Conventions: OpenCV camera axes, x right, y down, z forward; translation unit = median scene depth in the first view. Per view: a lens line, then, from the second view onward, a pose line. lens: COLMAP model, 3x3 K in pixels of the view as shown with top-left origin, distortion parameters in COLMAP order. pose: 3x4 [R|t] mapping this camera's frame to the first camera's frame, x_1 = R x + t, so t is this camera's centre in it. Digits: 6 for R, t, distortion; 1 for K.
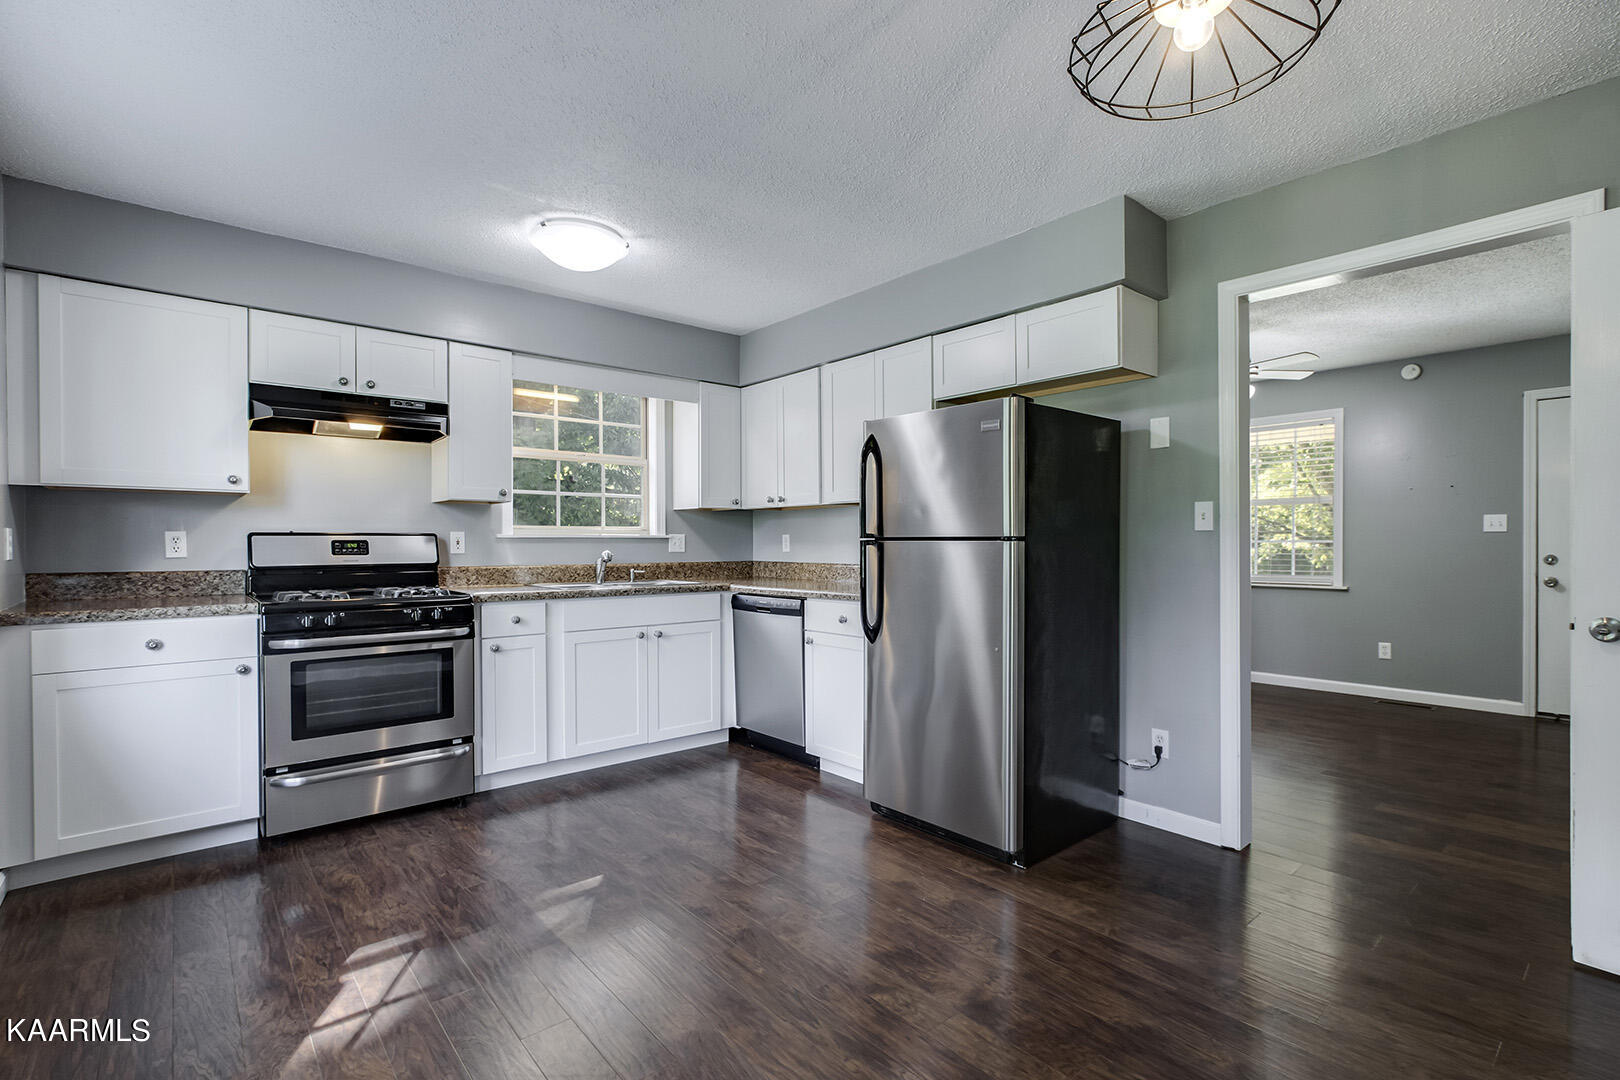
lens RADIAL K [[746.2, 0, 812.7], [0, 746.2, 541.4], [0, 0, 1]] dist [-0.011600, 0.004315]
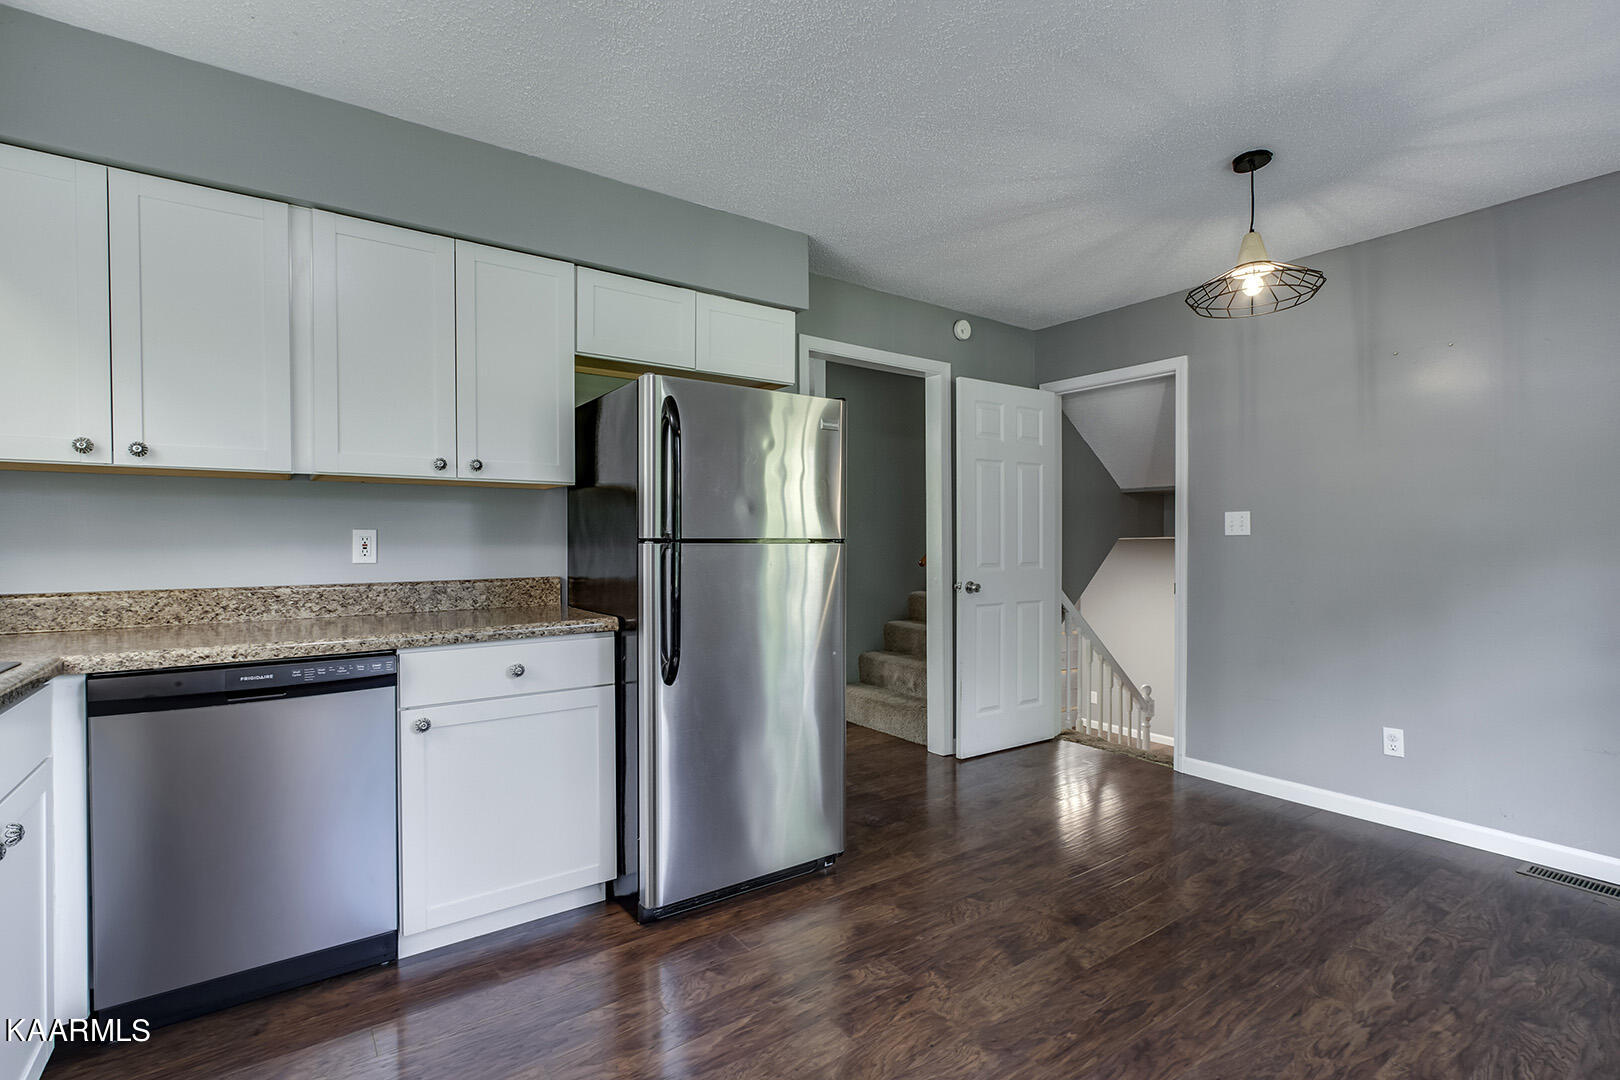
lens RADIAL K [[746.2, 0, 811.4], [0, 746.2, 542.8], [0, 0, 1]] dist [-0.011600, 0.004315]
pose [[0.086617, 0.001001, 0.996241, -0.414399], [0.000901, 0.999999, -0.001083, -0.000327], [-0.996241, 0.000991, 0.086616, 0.527255]]
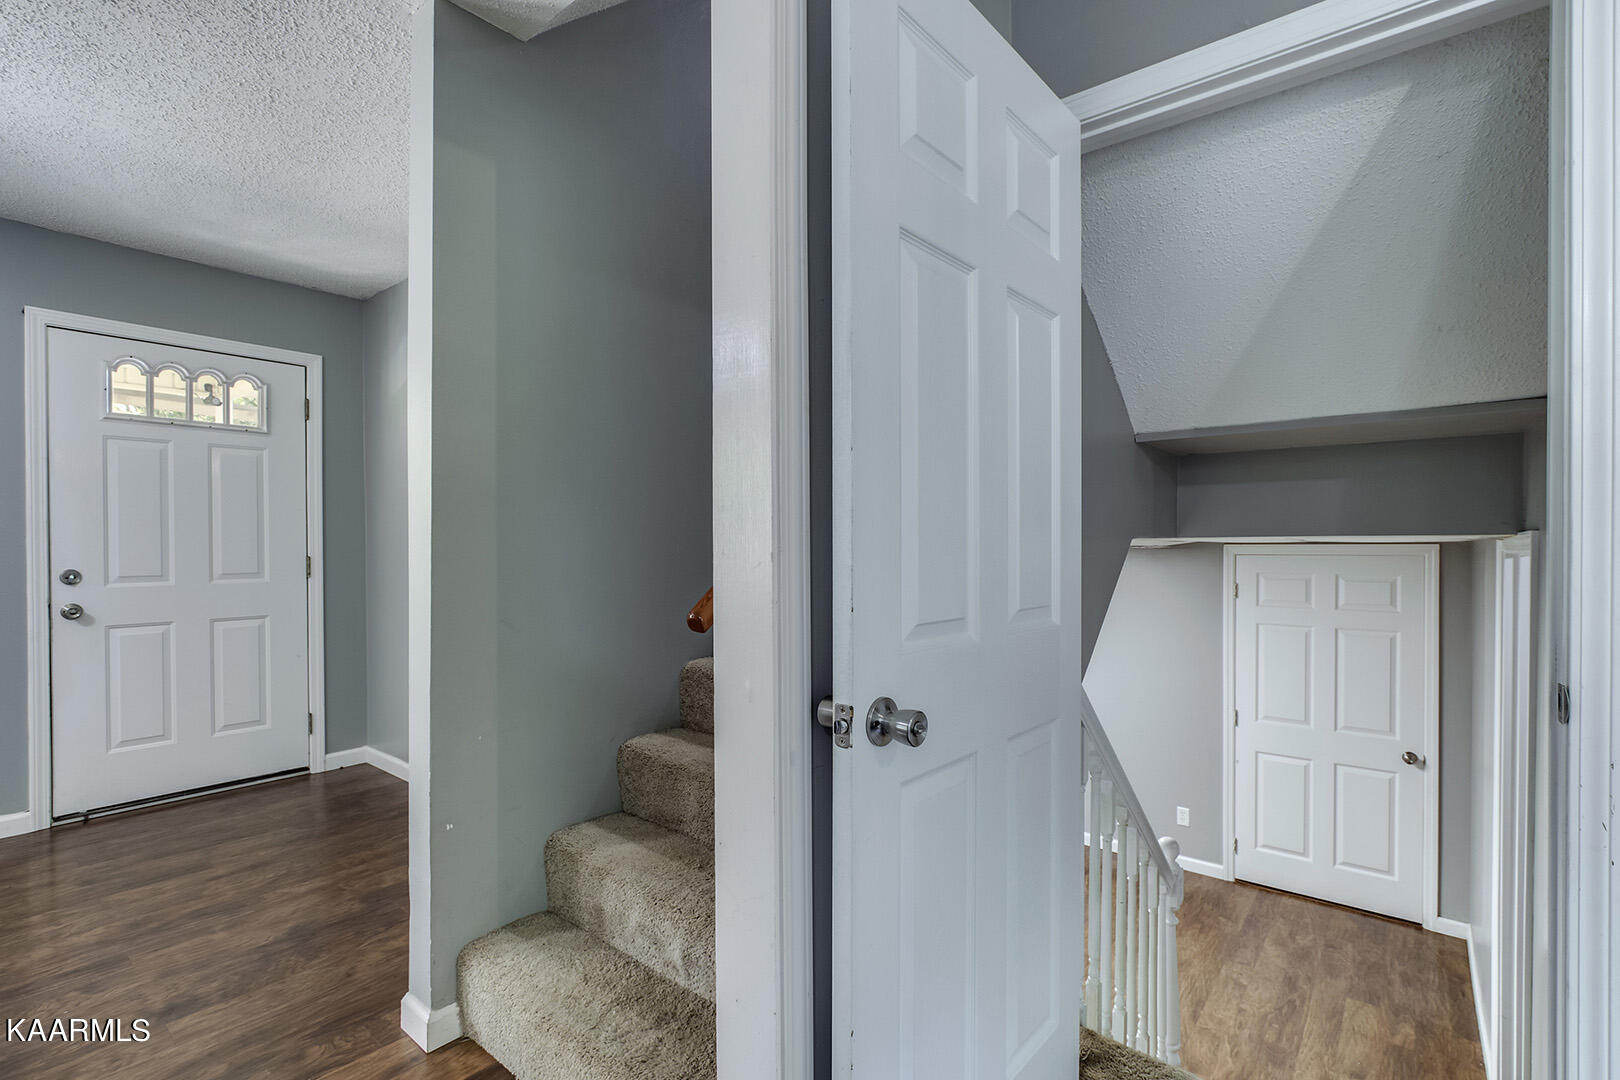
lens RADIAL K [[746.2, 0, 815.7], [0, 746.2, 549.0], [0, 0, 1]] dist [-0.011600, 0.004315]
pose [[-0.181745, -0.005586, 0.983330, 0.241828], [0.003450, 0.999974, 0.006318, -0.001569], [-0.983340, 0.004541, -0.181721, 0.478666]]
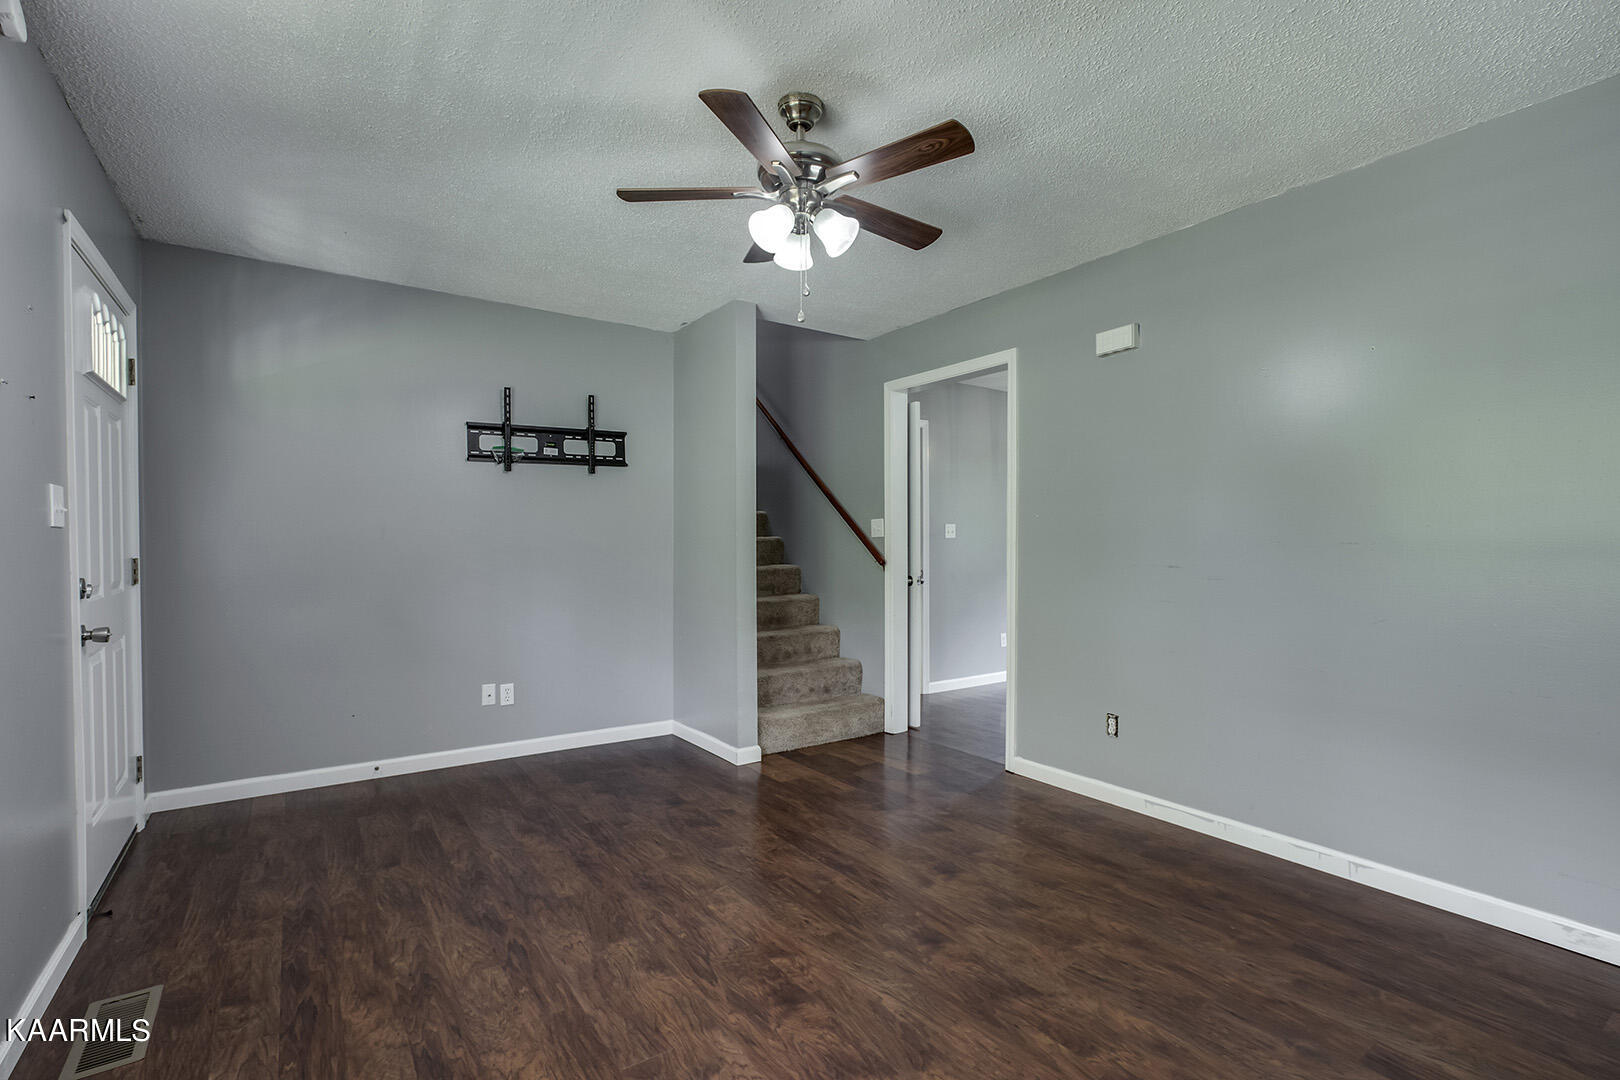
lens RADIAL K [[746.2, 0, 826.4], [0, 746.2, 547.7], [0, 0, 1]] dist [-0.011600, 0.004315]
pose [[-0.996827, -0.001247, 0.079590, 0.489261], [-0.000423, 0.999946, 0.010373, -0.005687], [-0.079599, 0.010307, -0.996774, 1.439297]]
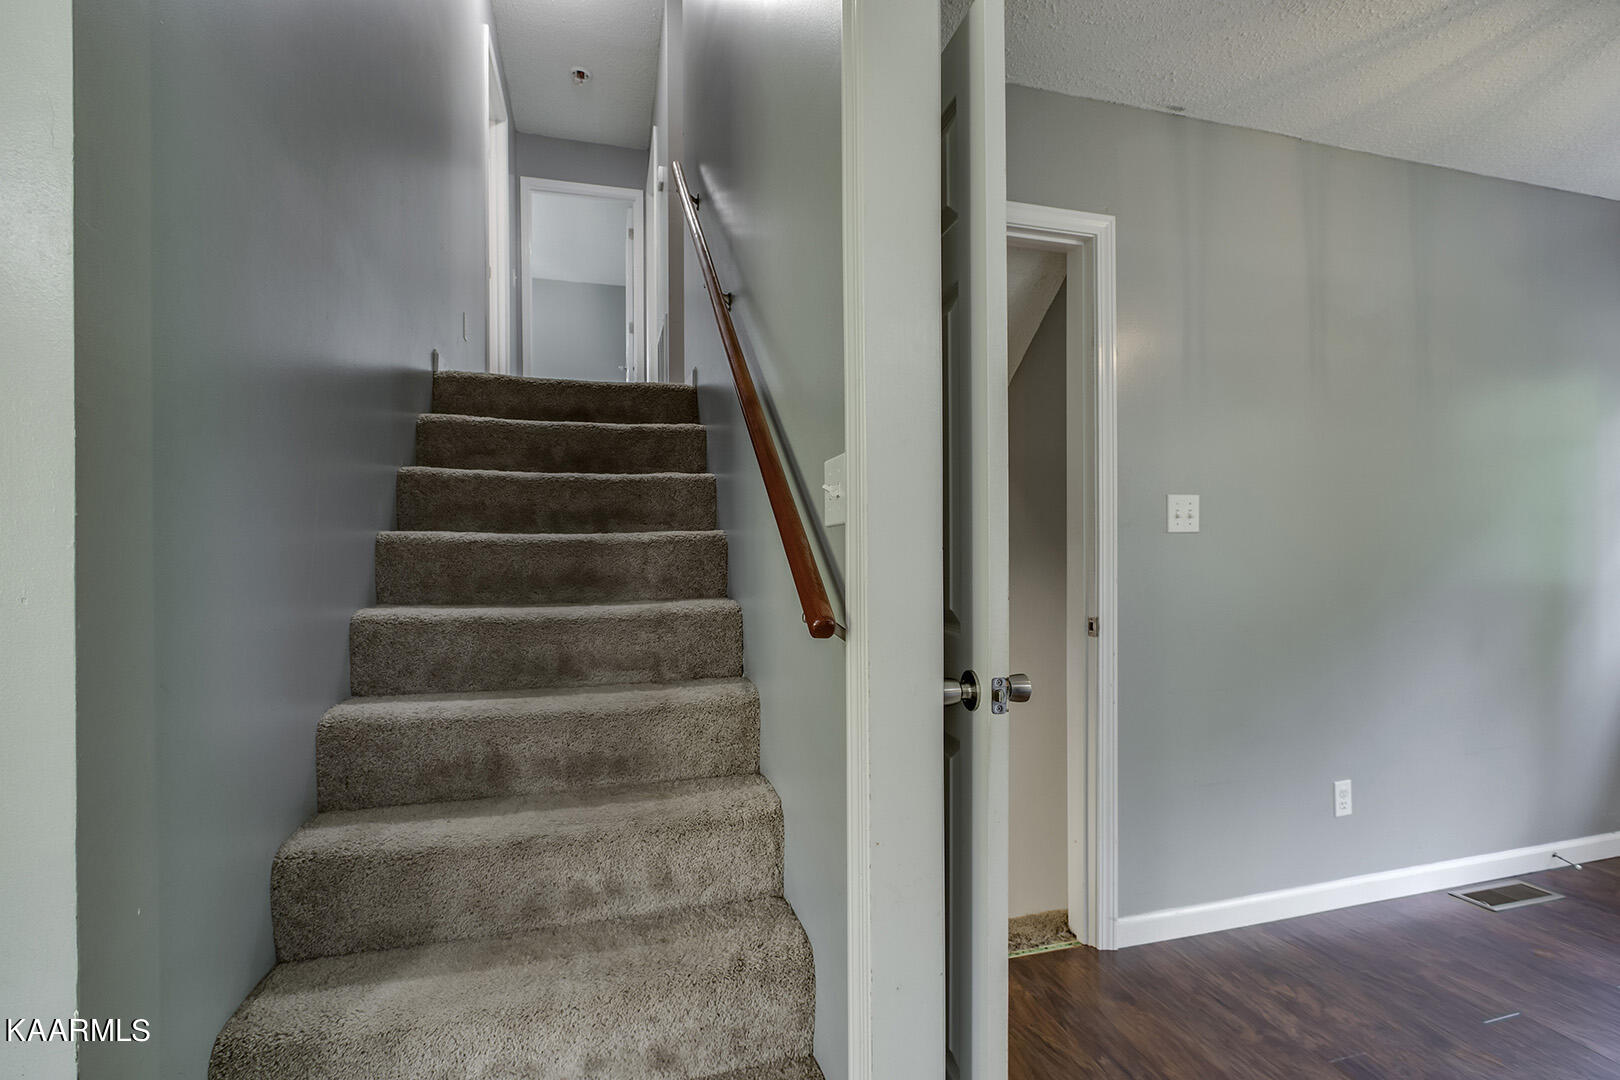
lens RADIAL K [[746.2, 0, 812.6], [0, 746.2, 543.6], [0, 0, 1]] dist [-0.011600, 0.004315]
pose [[-0.910026, 0.000700, 0.414550, 0.398534], [0.002604, 0.999988, 0.004028, -0.003891], [-0.414543, 0.004745, -0.910017, 0.689969]]
